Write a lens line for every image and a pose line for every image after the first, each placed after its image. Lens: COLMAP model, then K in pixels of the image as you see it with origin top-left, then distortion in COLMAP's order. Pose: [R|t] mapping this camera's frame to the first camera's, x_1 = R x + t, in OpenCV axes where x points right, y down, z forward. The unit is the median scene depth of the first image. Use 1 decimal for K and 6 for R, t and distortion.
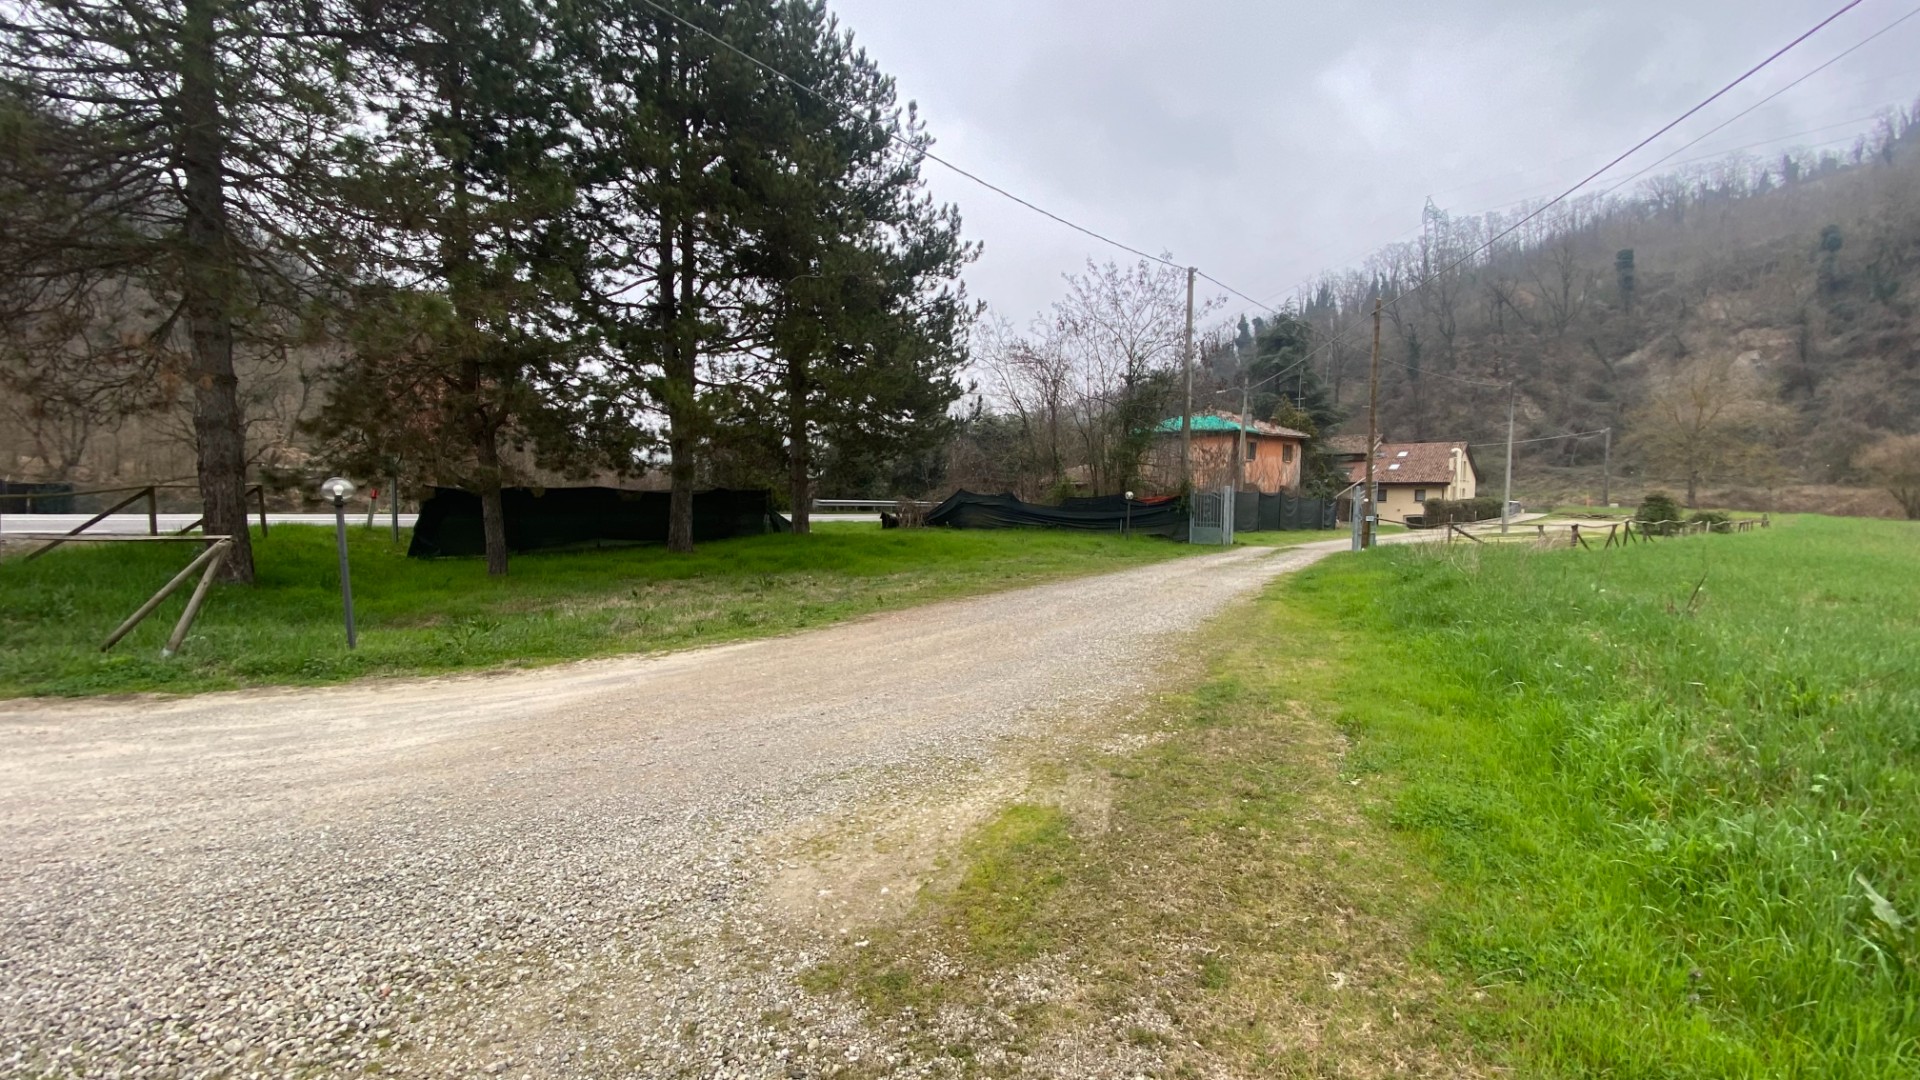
lens RADIAL K [[776.2, 0, 960.0], [0, 776.2, 540.0], [0, 0, 1]] dist [0.015571, -0.018145]
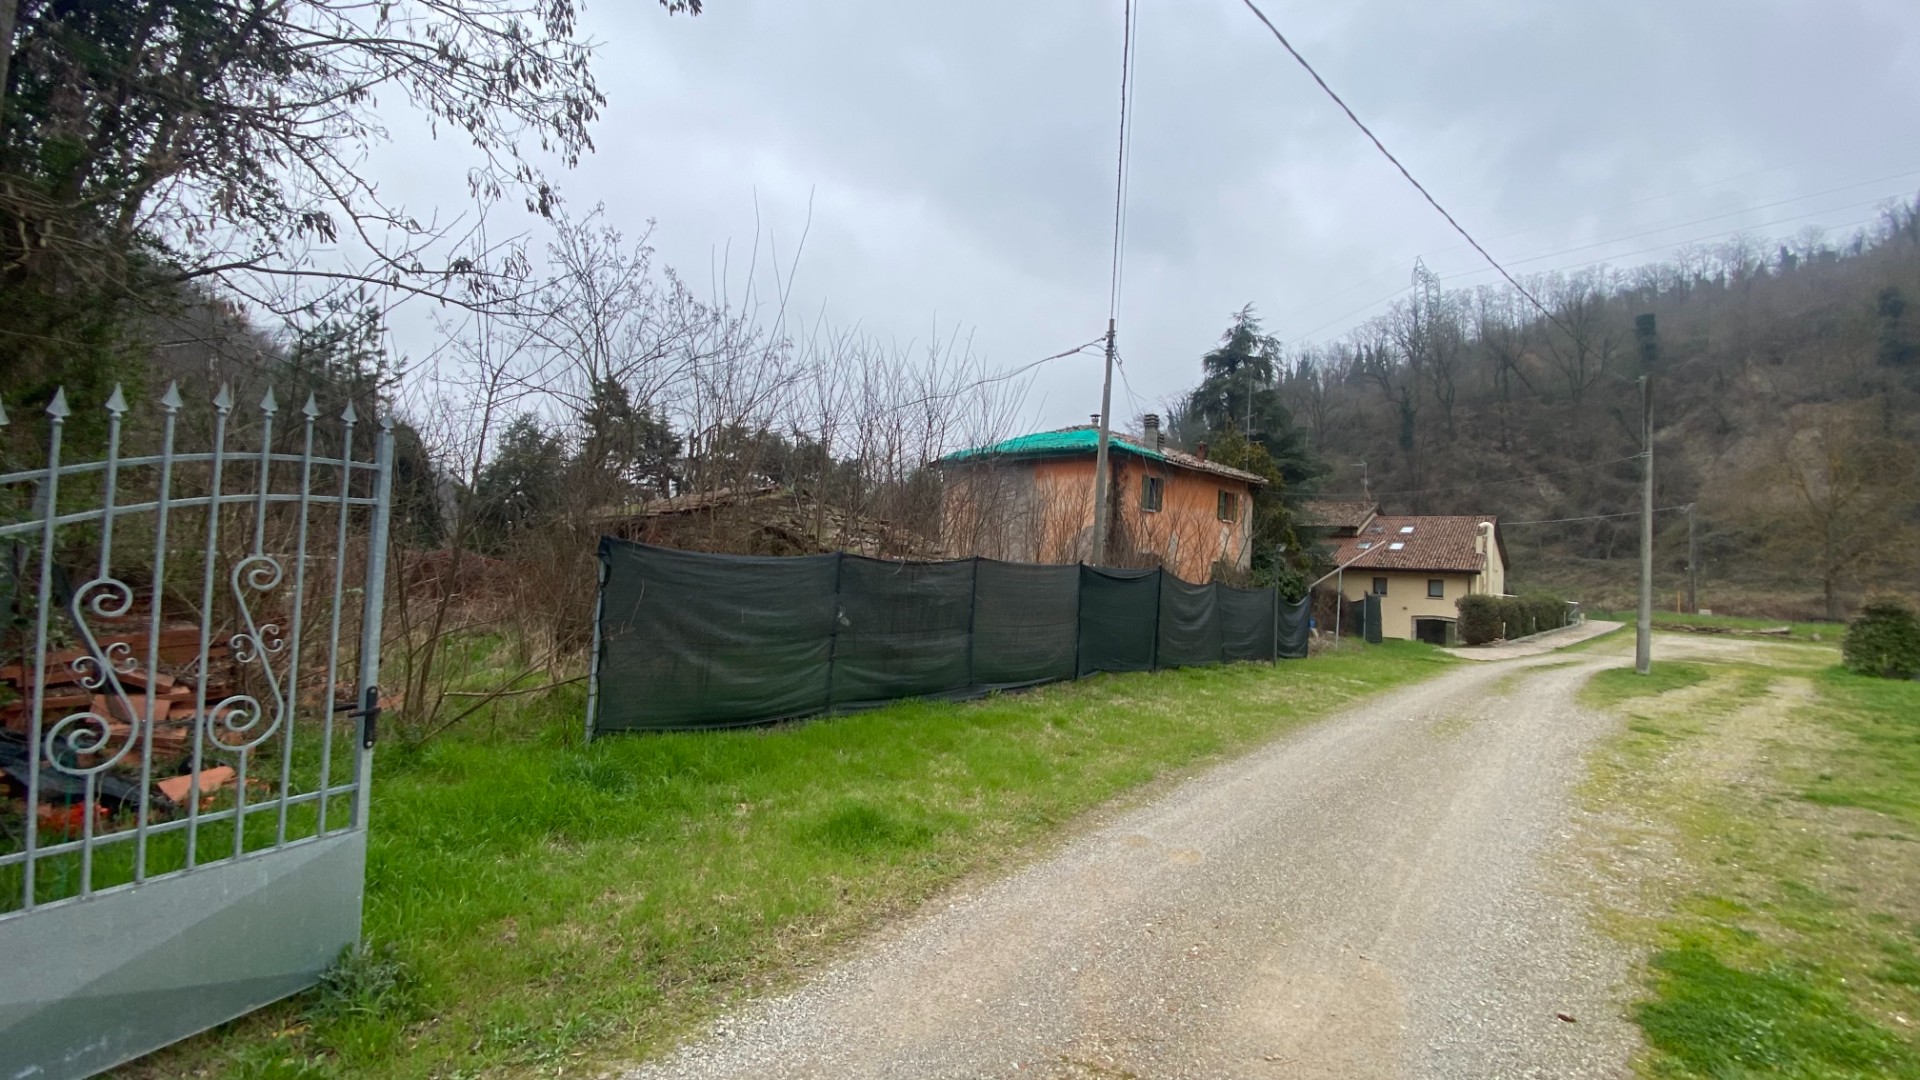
lens RADIAL K [[773.0, 0, 955.8], [0, 773.0, 546.5], [0, 0, 1]] dist [0.017449, -0.019666]
pose [[0.999223, 0.038077, 0.010198, 0.105419], [-0.037054, 0.995559, -0.086542, -0.012589], [-0.013448, 0.086097, 0.996196, 0.213006]]
